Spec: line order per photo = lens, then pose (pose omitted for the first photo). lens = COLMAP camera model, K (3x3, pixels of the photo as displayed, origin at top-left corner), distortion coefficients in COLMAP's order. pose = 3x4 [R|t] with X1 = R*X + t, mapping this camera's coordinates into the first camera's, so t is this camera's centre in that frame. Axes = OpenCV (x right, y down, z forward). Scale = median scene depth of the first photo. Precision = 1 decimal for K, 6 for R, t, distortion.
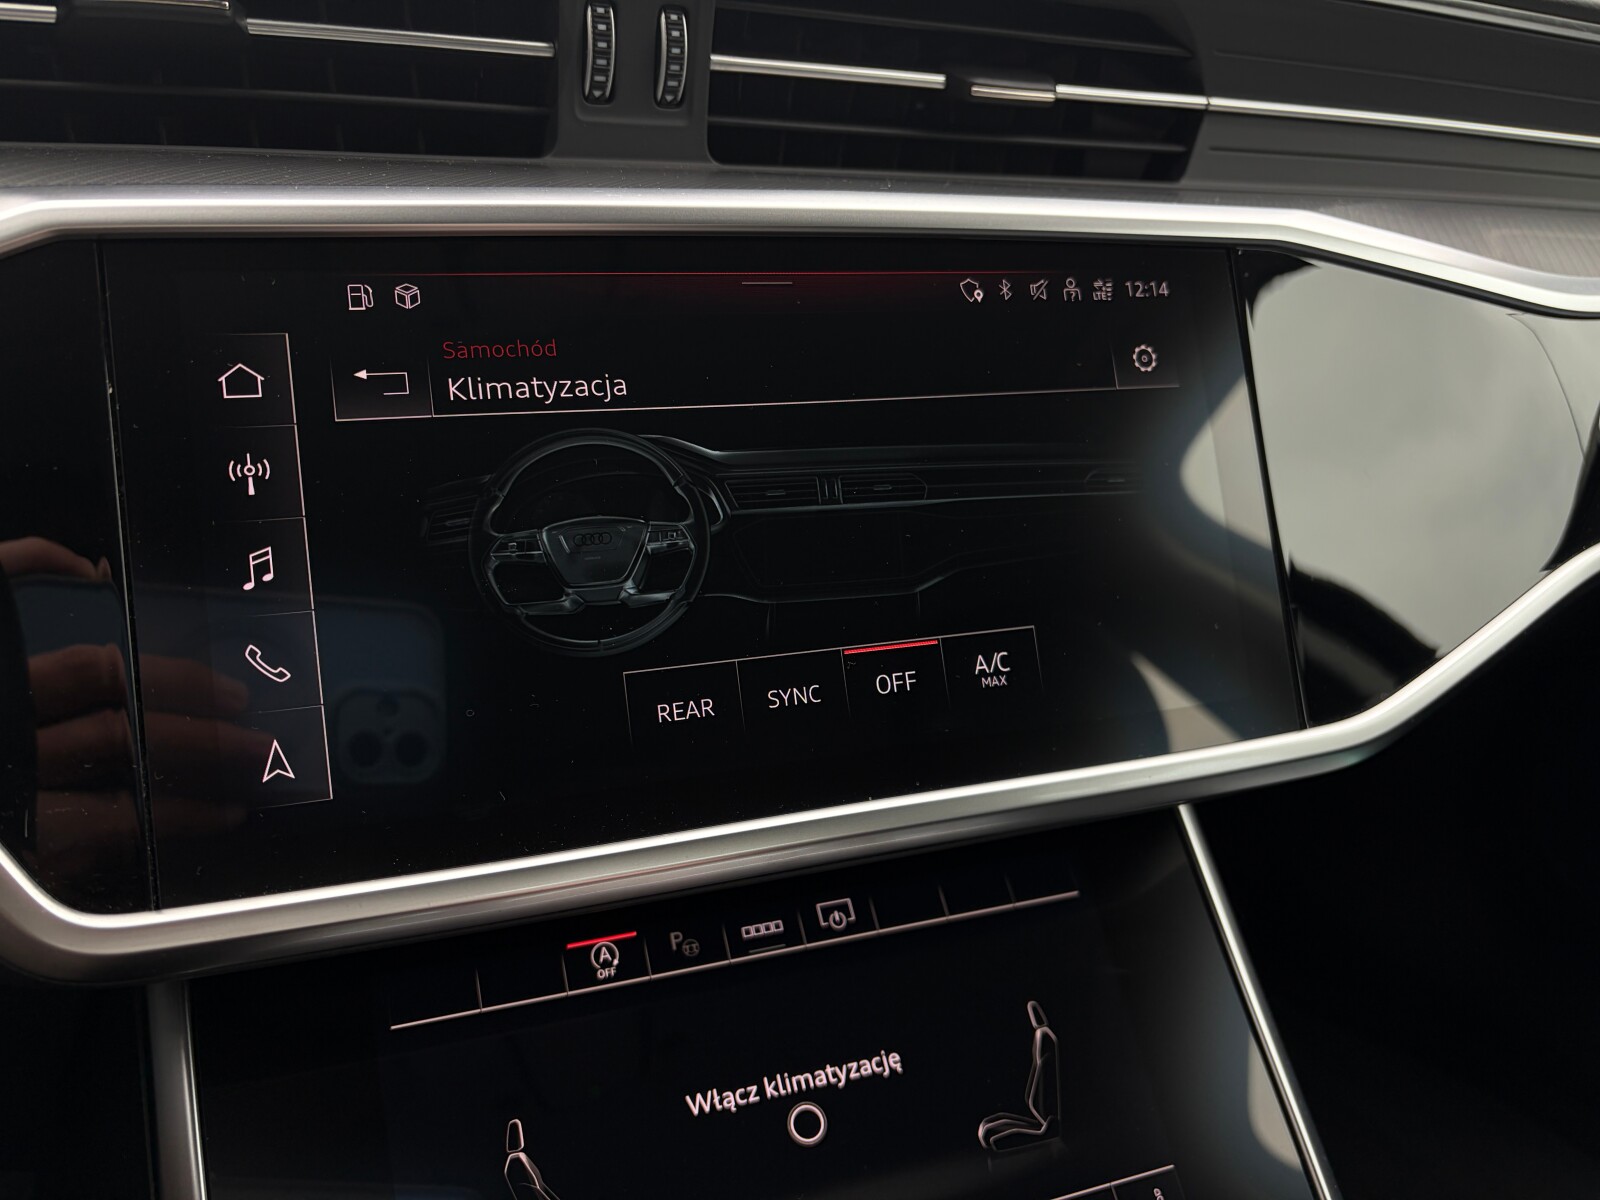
lens RADIAL K [[1248.6, 0, 797.0], [0, 1248.6, 600.7], [0, 0, 1]] dist [-0.003423, -0.003121]
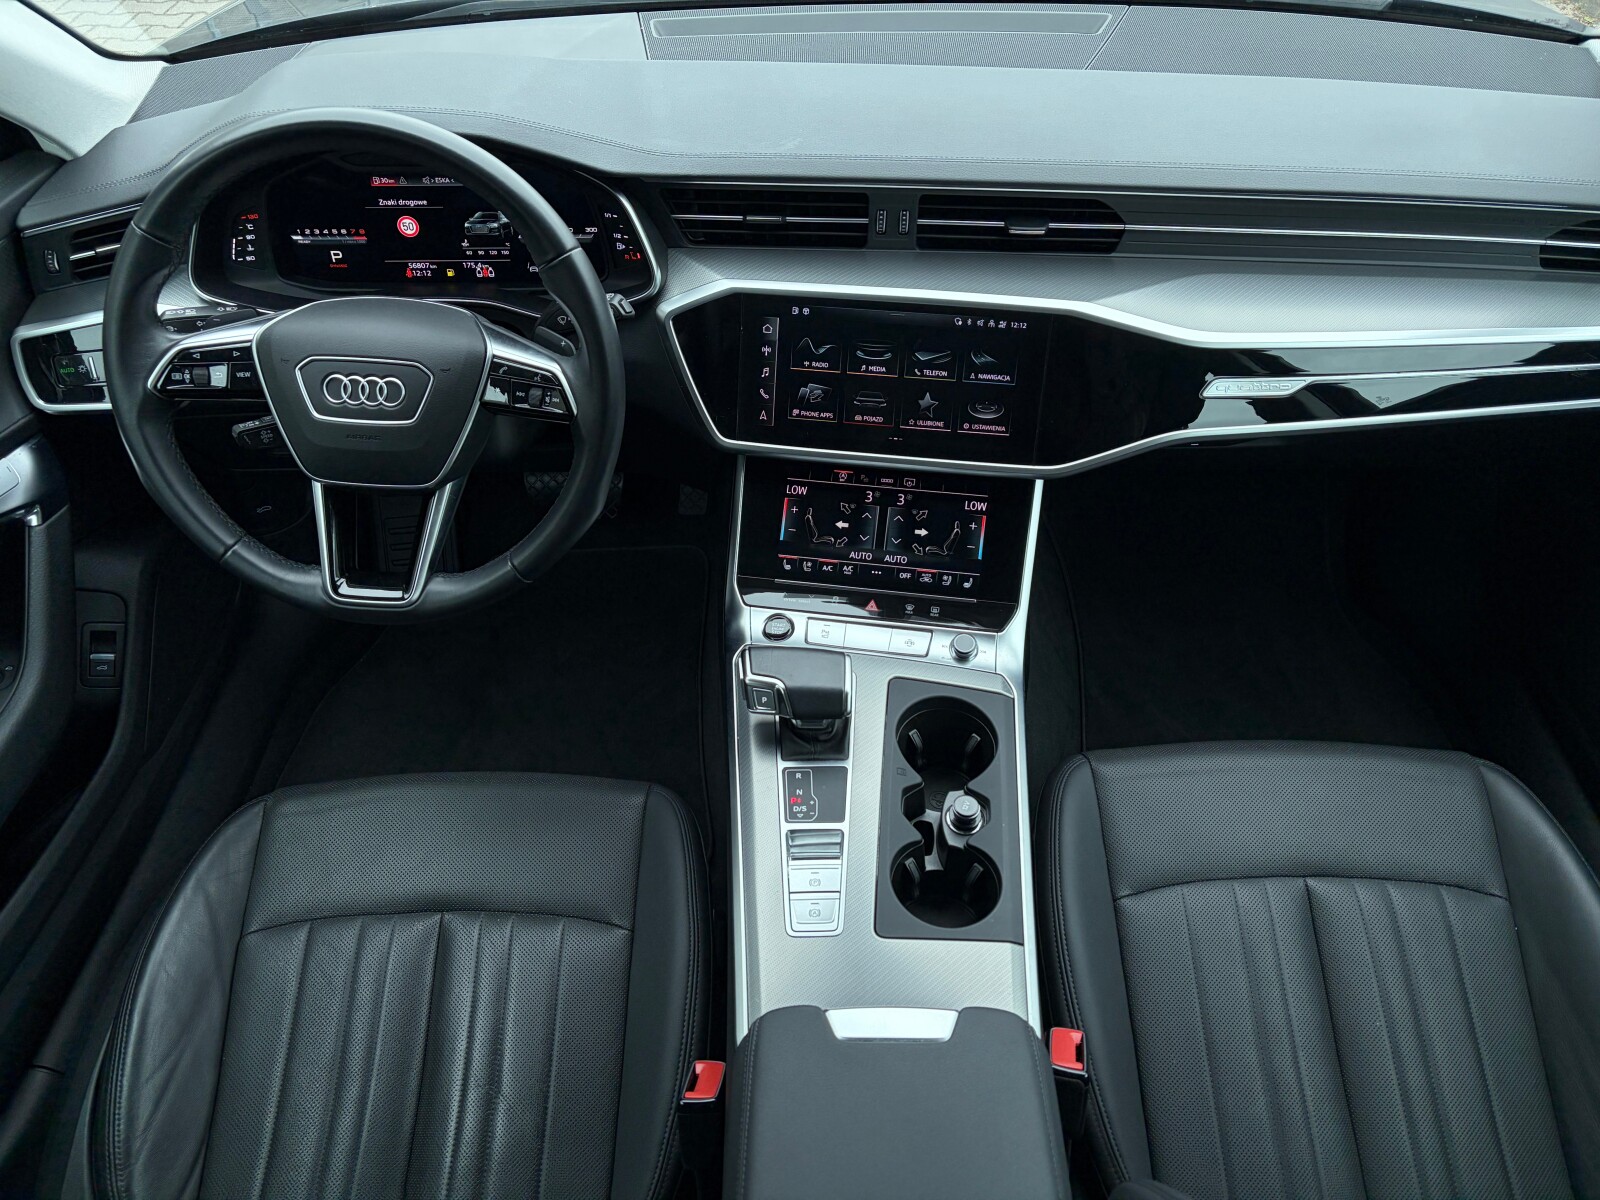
lens RADIAL K [[1189.4, 0, 790.7], [0, 1189.4, 610.7], [0, 0, 1]] dist [0.069310, -0.083861]
pose [[0.860630, 0.307004, -0.406282, 1.271466], [-0.130643, 0.904243, 0.406542, -0.771199], [0.492187, -0.296804, 0.818327, -2.093290]]
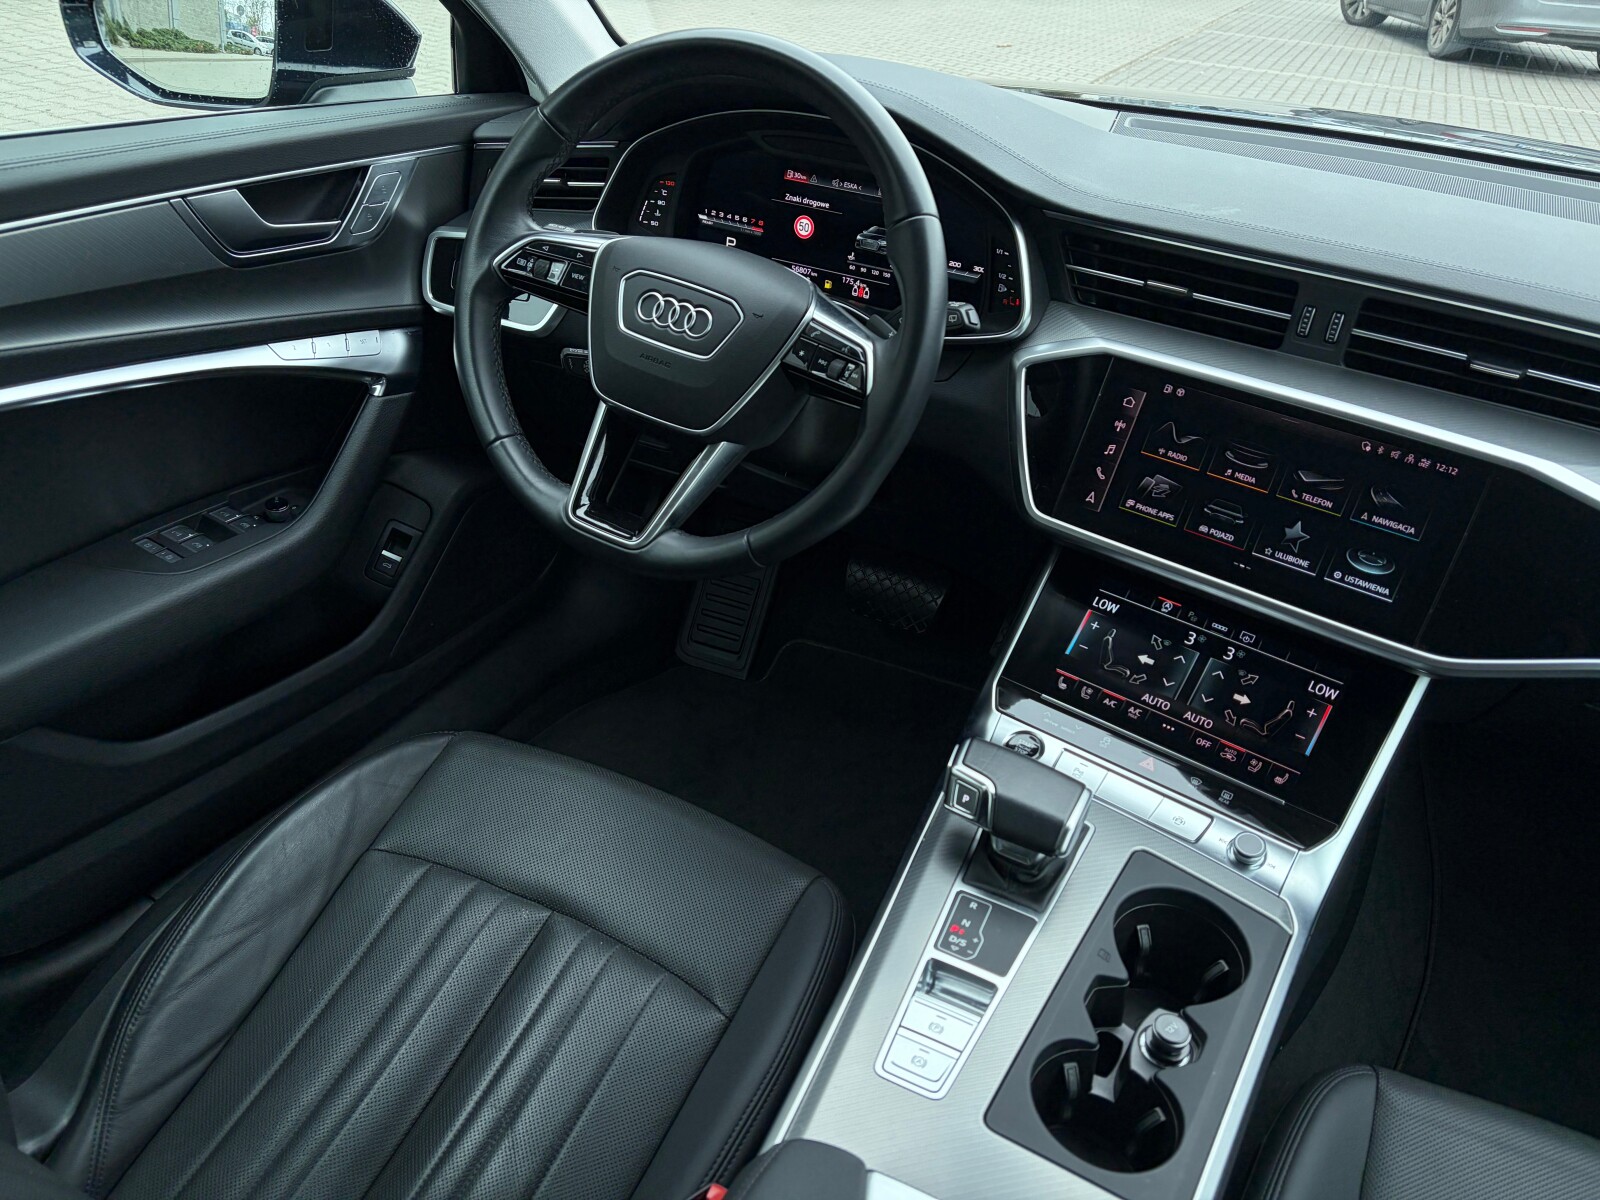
lens RADIAL K [[1205.6, 0, 783.2], [0, 1205.6, 609.7], [0, 0, 1]] dist [0.015913, -0.002044]
pose [[0.539904, 0.448313, -0.712404, 1.440751], [-0.343815, 0.889993, 0.299504, -0.269023], [0.768306, 0.083231, 0.634648, -1.592197]]
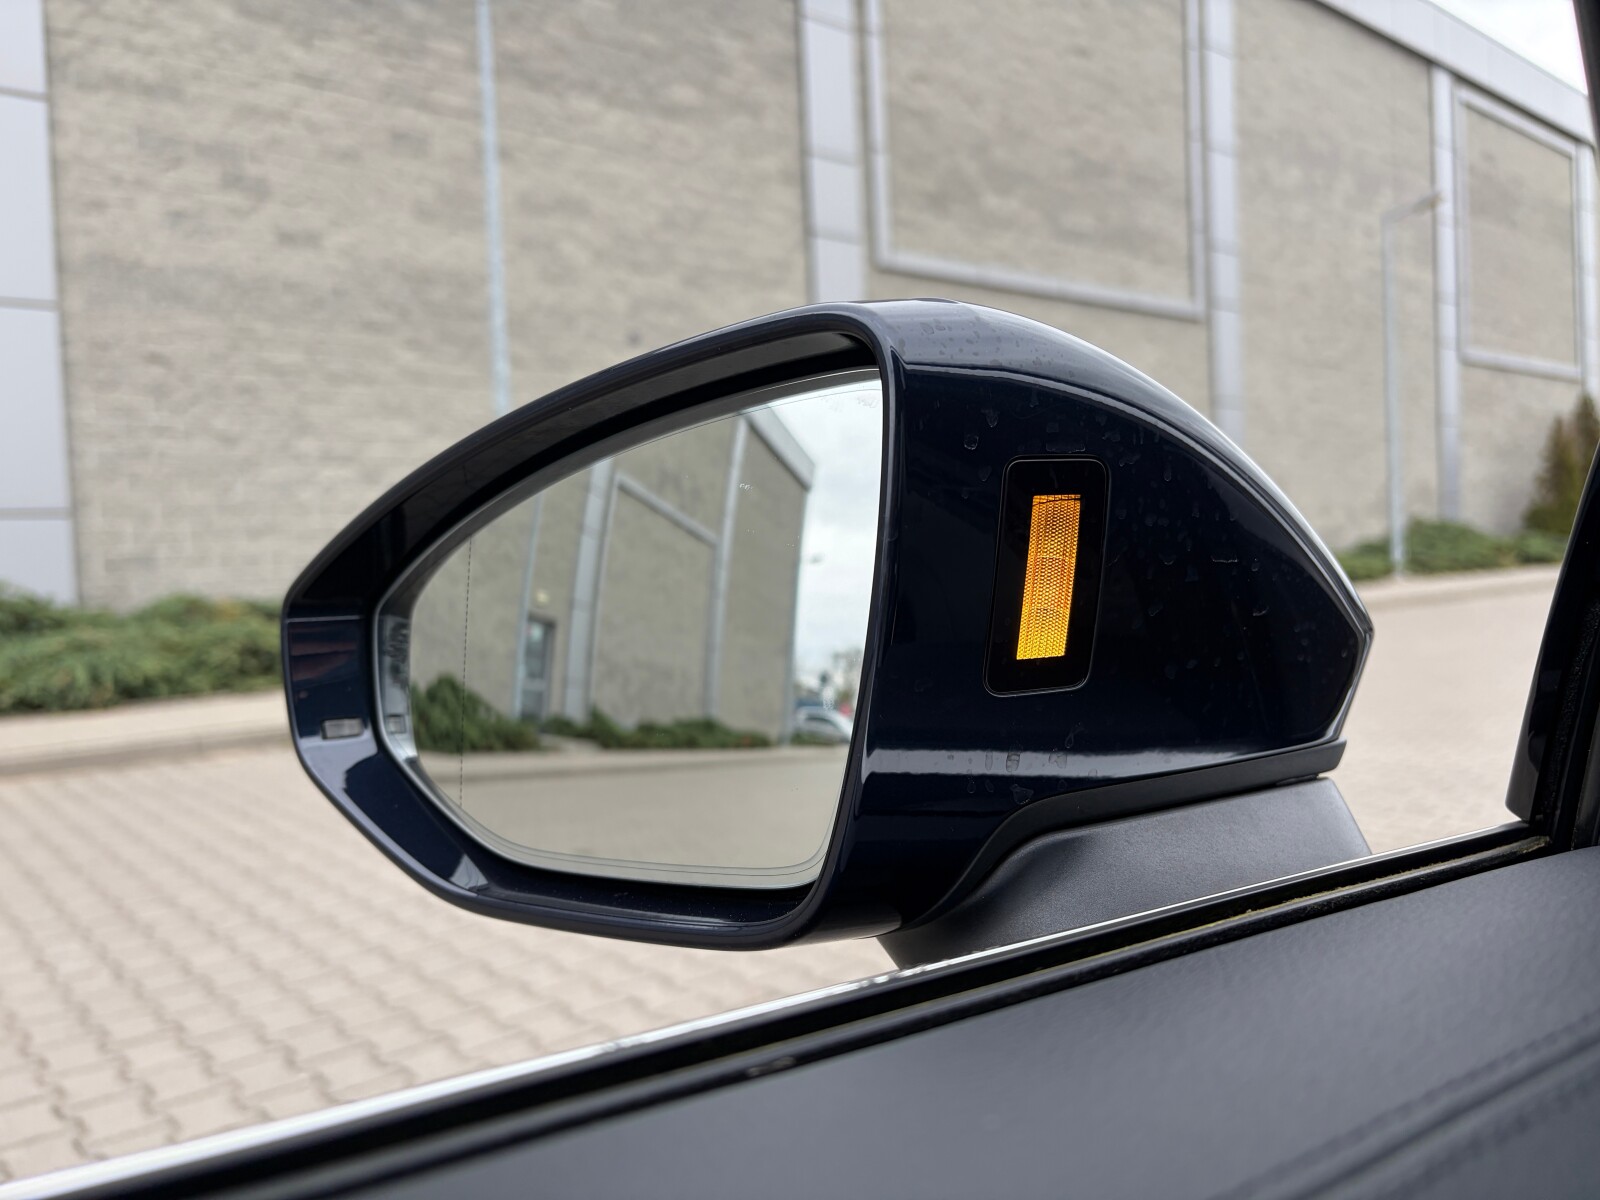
lens RADIAL K [[1221.2, 0, 797.1], [0, 1221.2, 601.4], [0, 0, 1]] dist [0.015626, -0.002579]
pose [[0.152008, -0.024717, -0.988070, -1.608480], [-0.298560, 0.951839, -0.069742, -0.151895], [0.942208, 0.305600, 0.137308, -0.845358]]
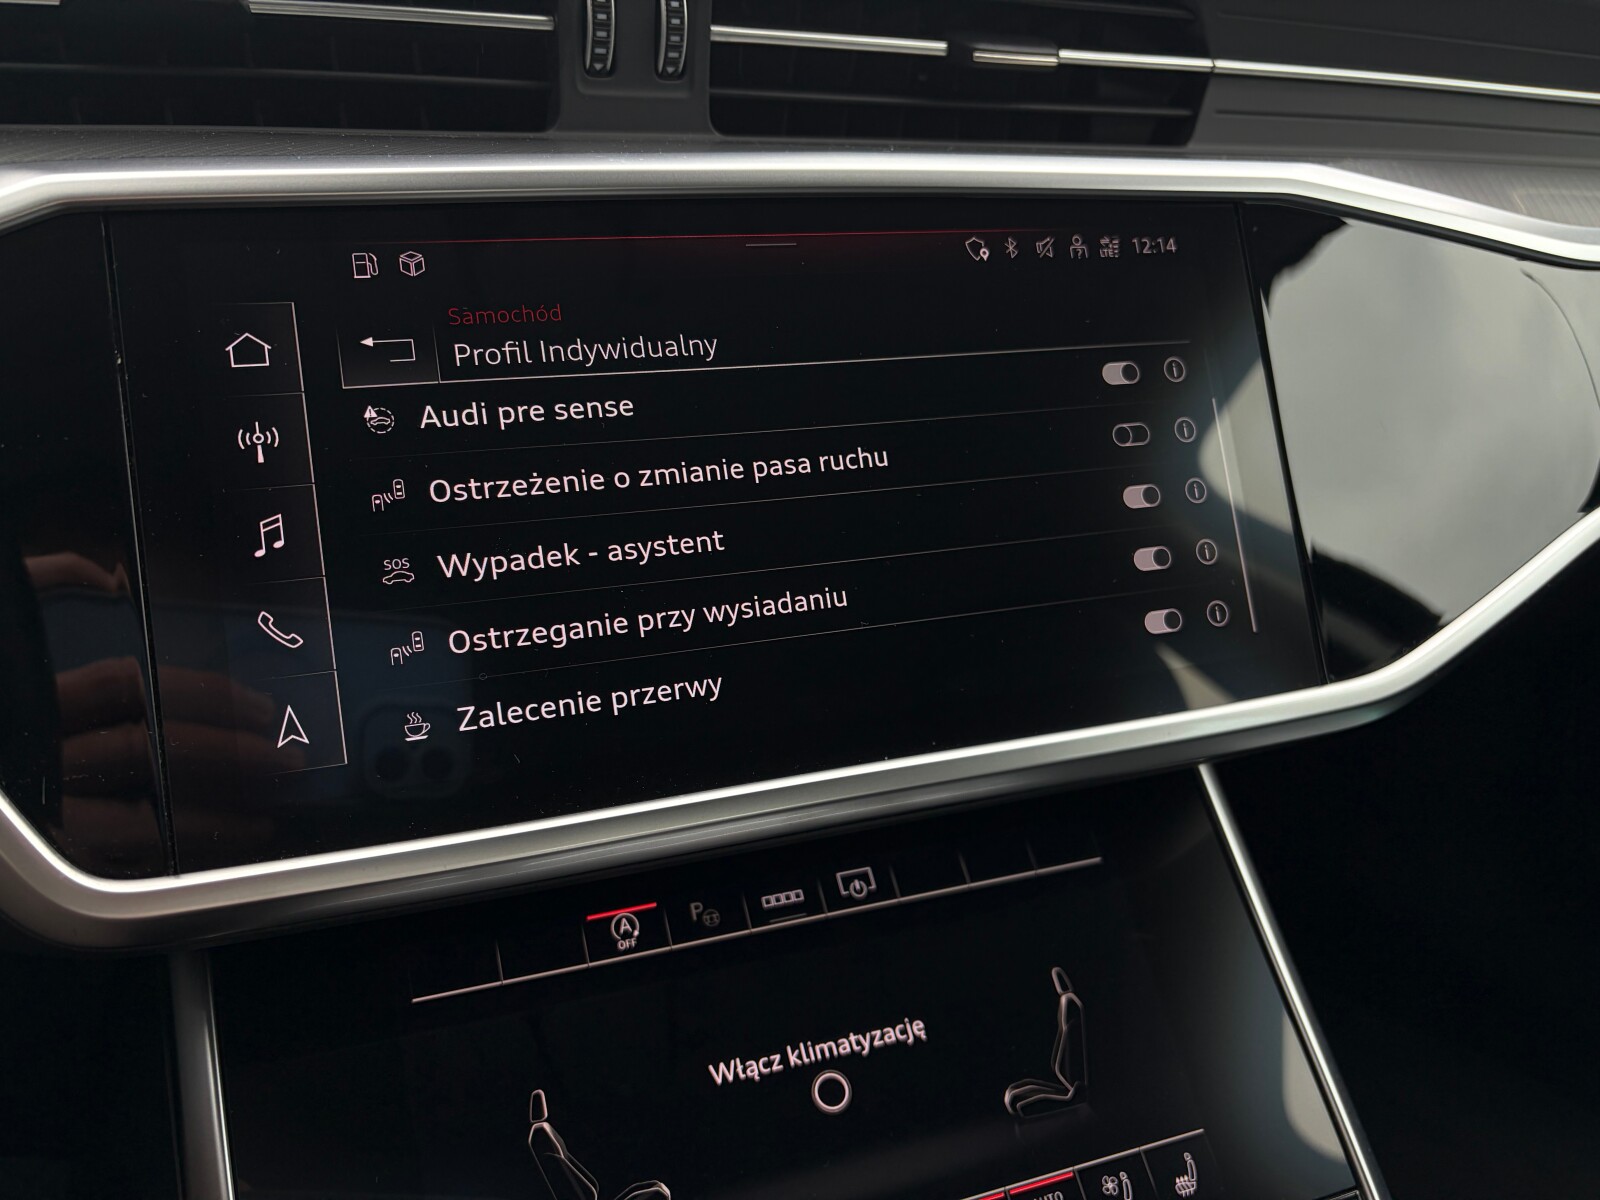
lens RADIAL K [[1250.6, 0, 796.3], [0, 1250.6, 598.2], [0, 0, 1]] dist [0.001253, -0.009782]
pose [[0.999599, -0.023318, -0.016093, 0.005054], [0.023234, 0.999716, -0.005379, 0.030034], [0.016214, 0.005003, 0.999856, 0.001355]]
